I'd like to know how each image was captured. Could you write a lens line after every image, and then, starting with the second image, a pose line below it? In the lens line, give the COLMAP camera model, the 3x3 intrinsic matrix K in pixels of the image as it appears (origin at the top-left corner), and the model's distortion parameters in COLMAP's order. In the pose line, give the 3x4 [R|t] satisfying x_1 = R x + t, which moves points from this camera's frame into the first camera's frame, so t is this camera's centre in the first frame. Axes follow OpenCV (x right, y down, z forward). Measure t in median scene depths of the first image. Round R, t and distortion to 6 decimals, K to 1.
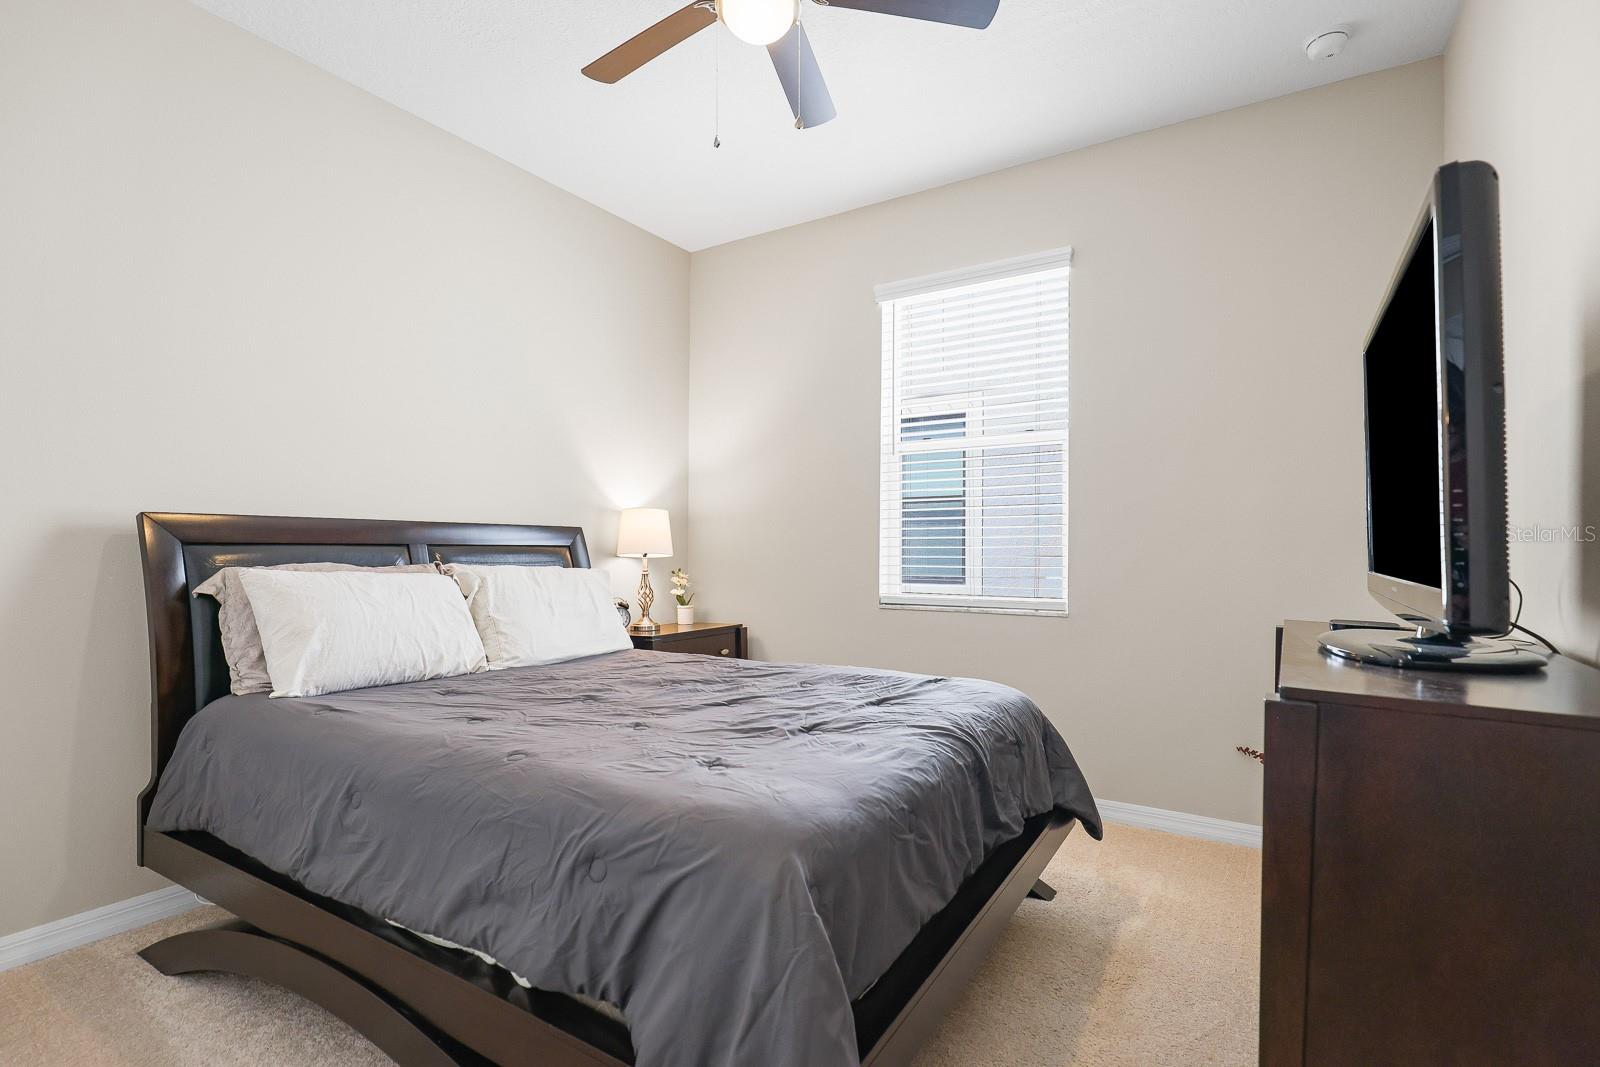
lens RADIAL K [[752.3, 0, 805.9], [0, 752.3, 544.3], [0, 0, 1]] dist [0.000577, -0.000033]
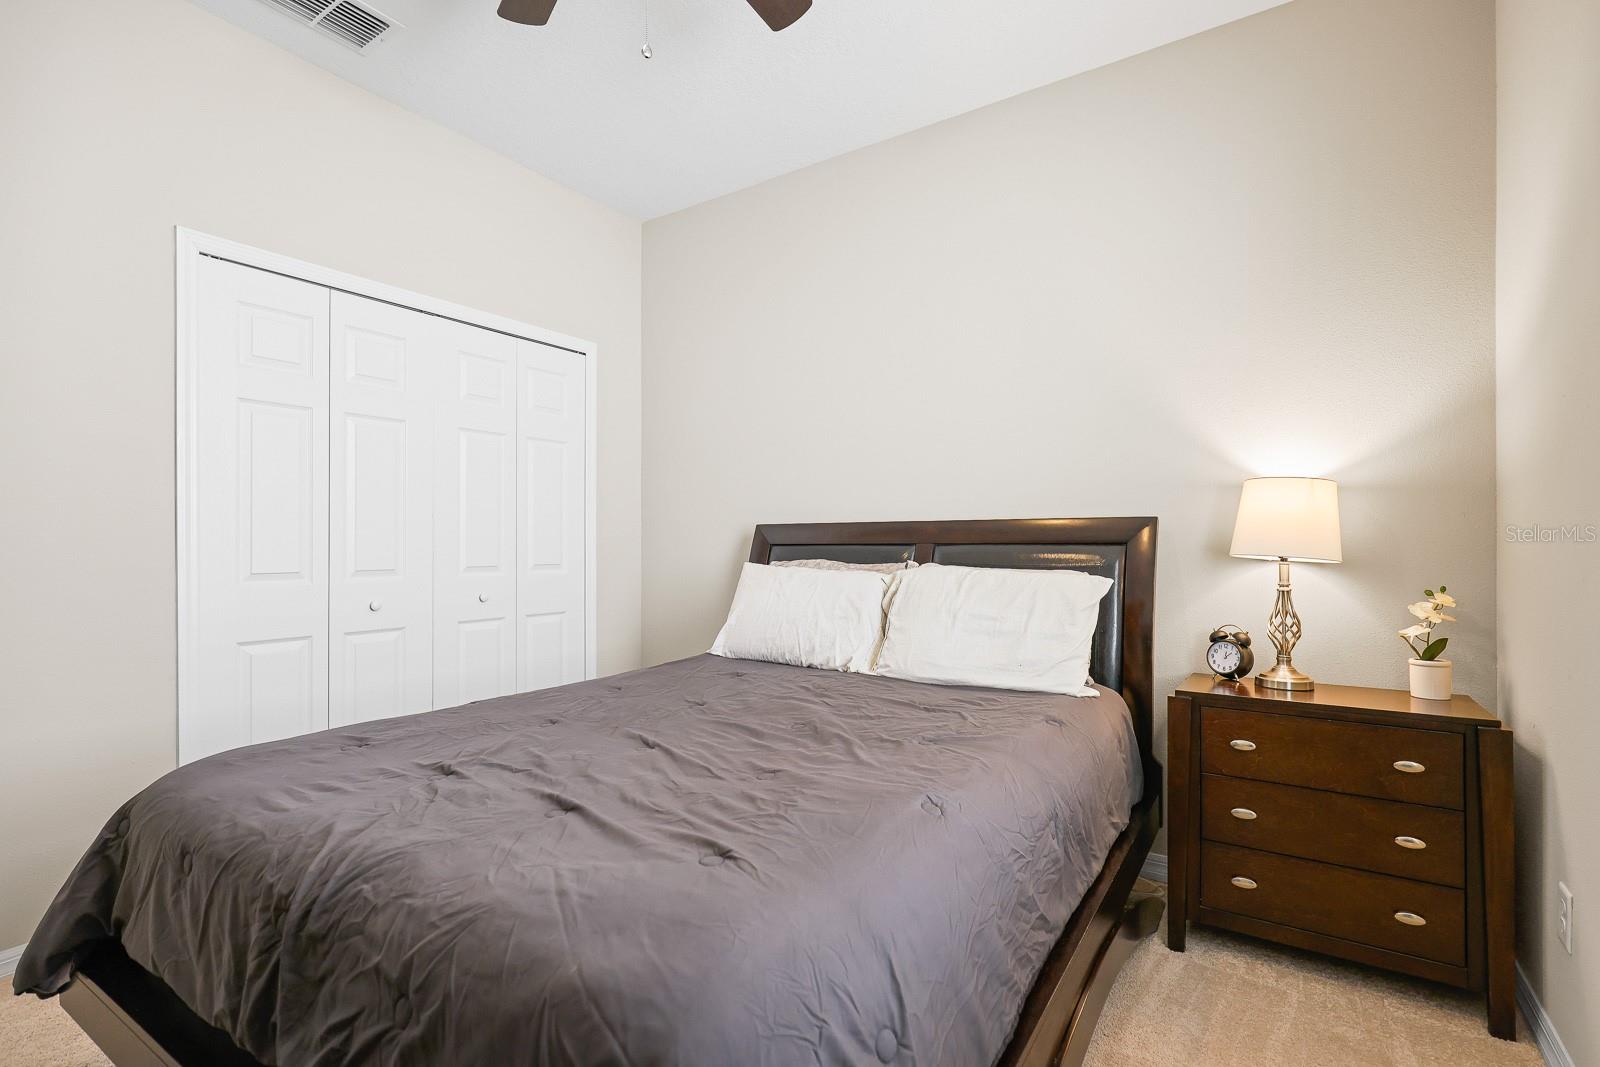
lens RADIAL K [[752.3, 0, 805.9], [0, 752.3, 544.3], [0, 0, 1]] dist [0.000577, -0.000033]
pose [[-0.016044, -0.003349, -0.999866, 0.464705], [0.008882, 0.999954, -0.003492, 0.002467], [0.999832, -0.008937, -0.016014, 0.786194]]
